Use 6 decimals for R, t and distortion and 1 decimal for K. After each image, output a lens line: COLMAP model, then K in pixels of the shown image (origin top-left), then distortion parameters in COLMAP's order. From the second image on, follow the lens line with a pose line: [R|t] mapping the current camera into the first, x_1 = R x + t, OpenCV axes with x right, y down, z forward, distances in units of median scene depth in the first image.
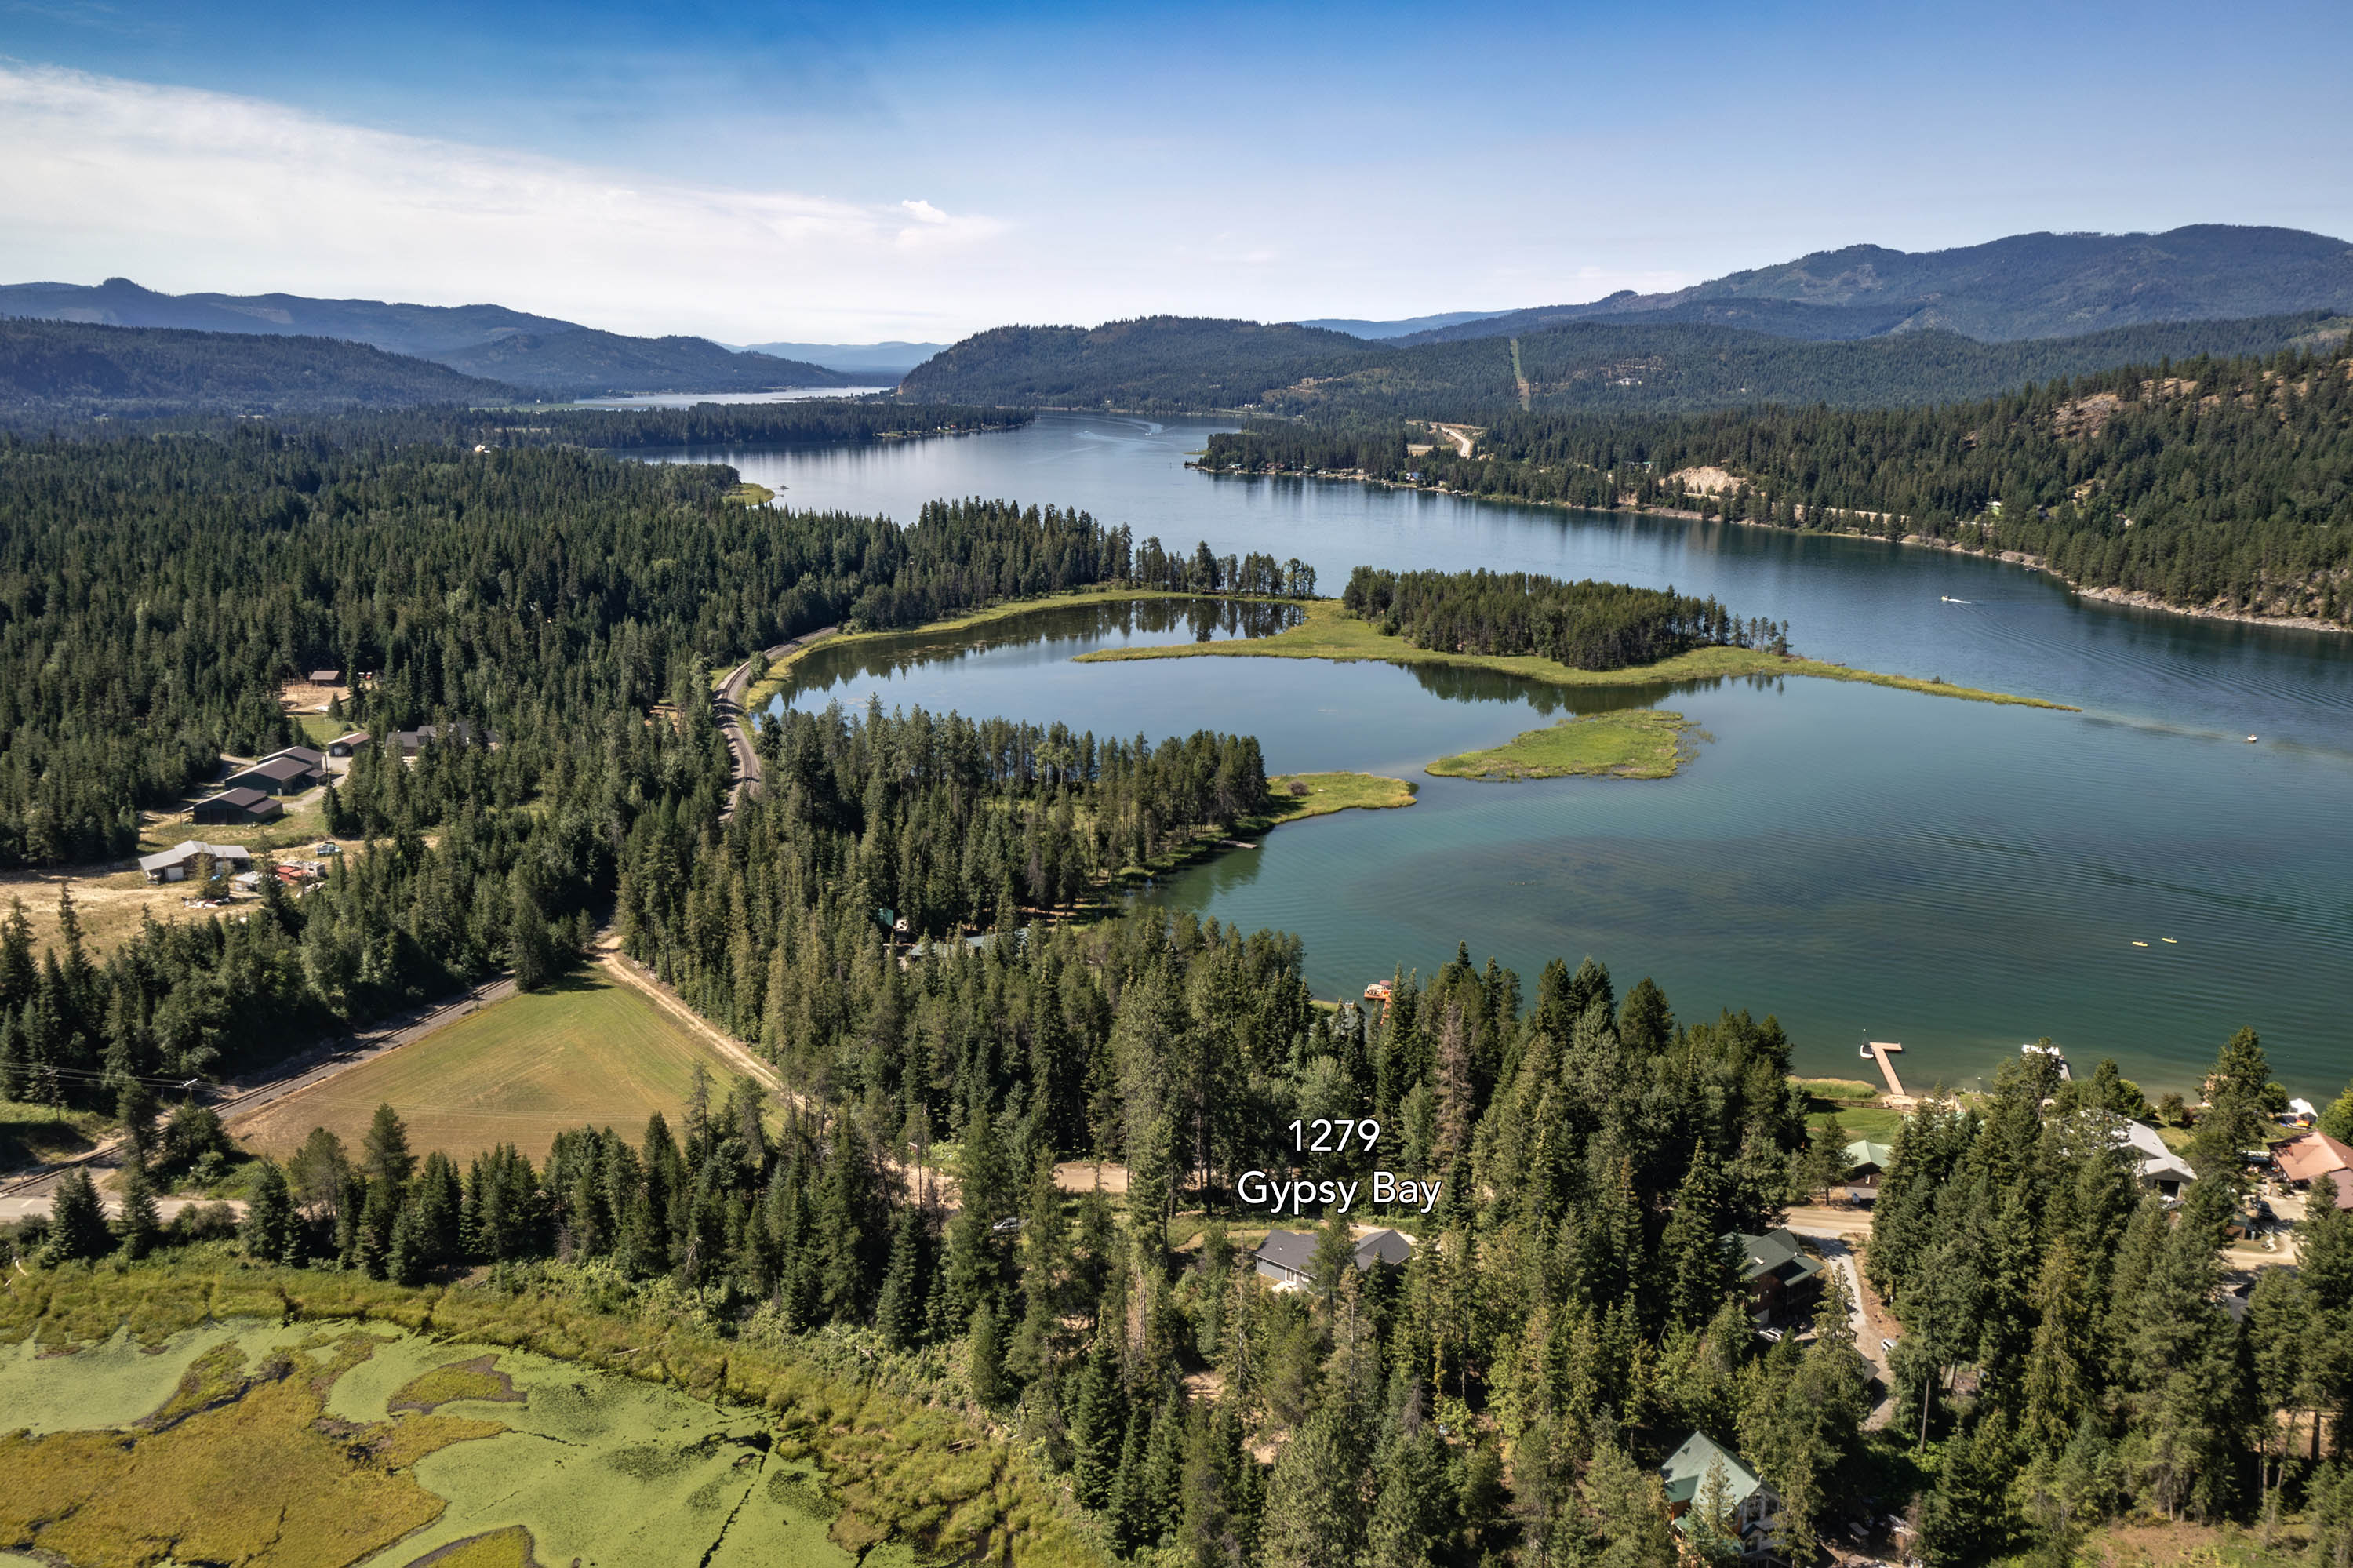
lens RADIAL K [[1855.9, 0, 1176.5], [0, 1855.9, 784.0], [0, 0, 1]] dist [0.007622, 0.006990]
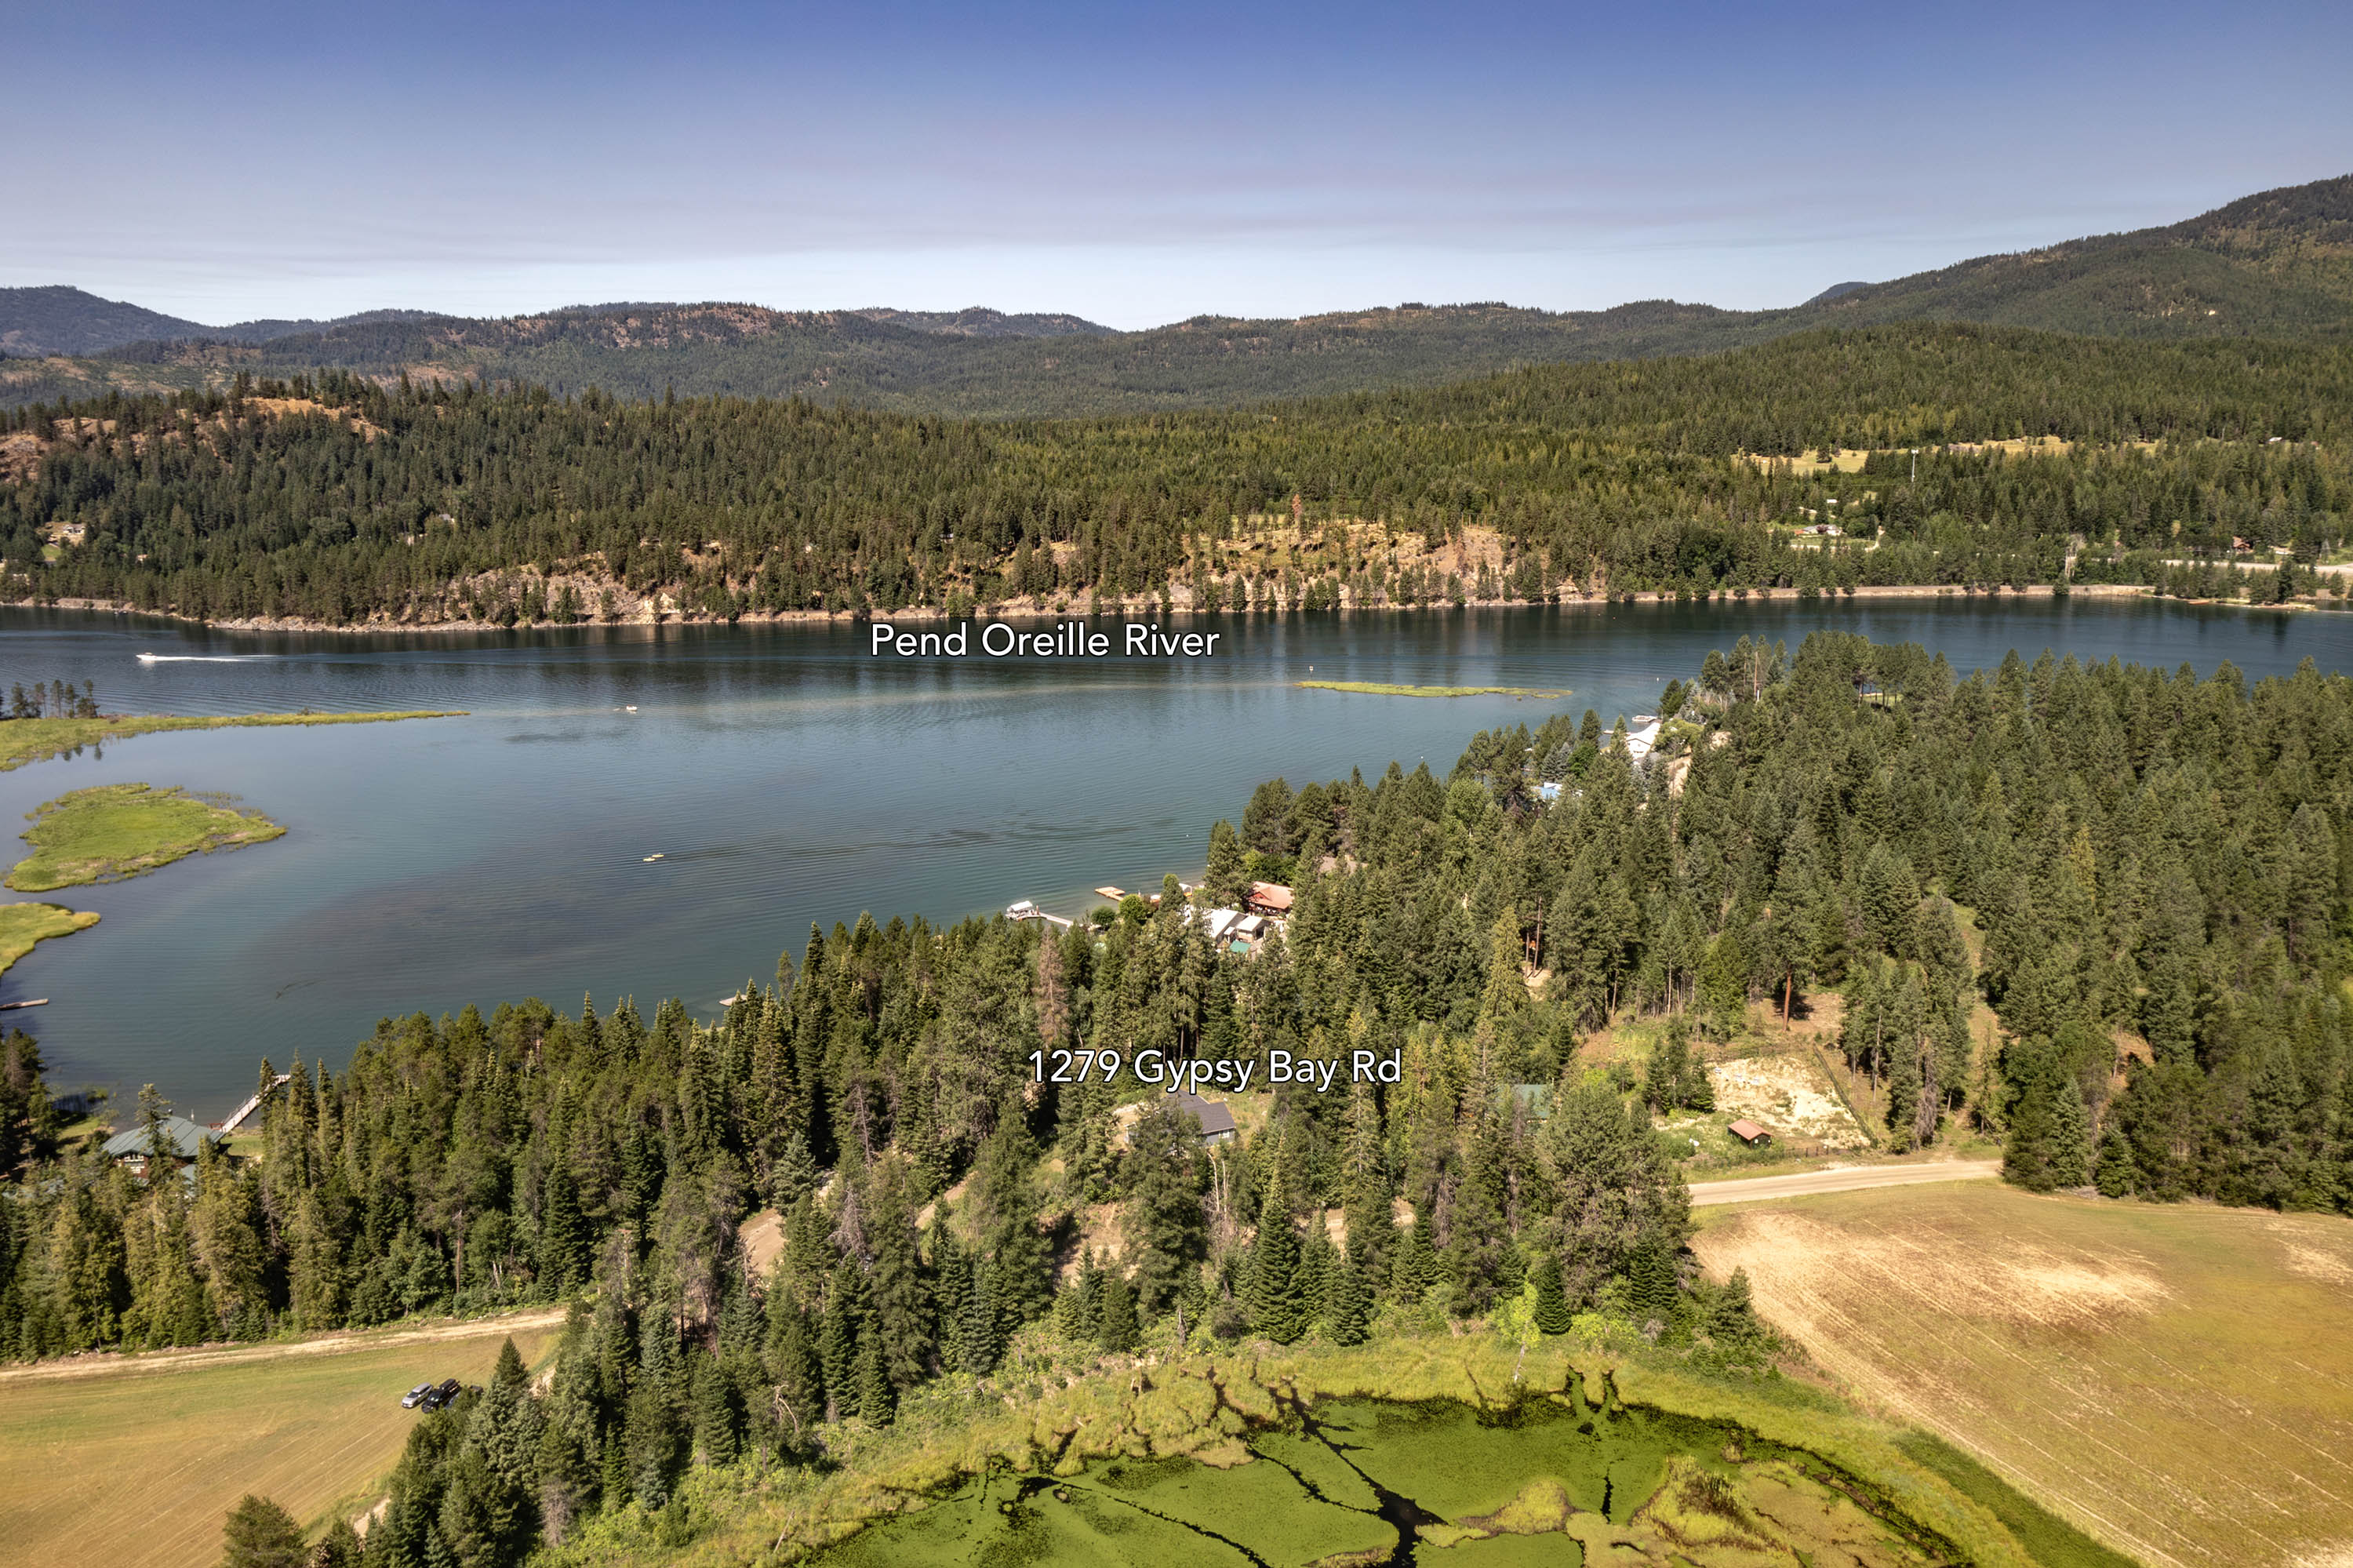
lens RADIAL K [[1918.7, 0, 1176.5], [0, 1918.7, 784.0], [0, 0, 1]] dist [-0.000361, 0.001400]
pose [[0.411713, -0.183051, 0.892740, -0.257460], [0.210748, 0.972189, 0.102149, -0.019540], [-0.886610, 0.146087, 0.438841, 0.118121]]
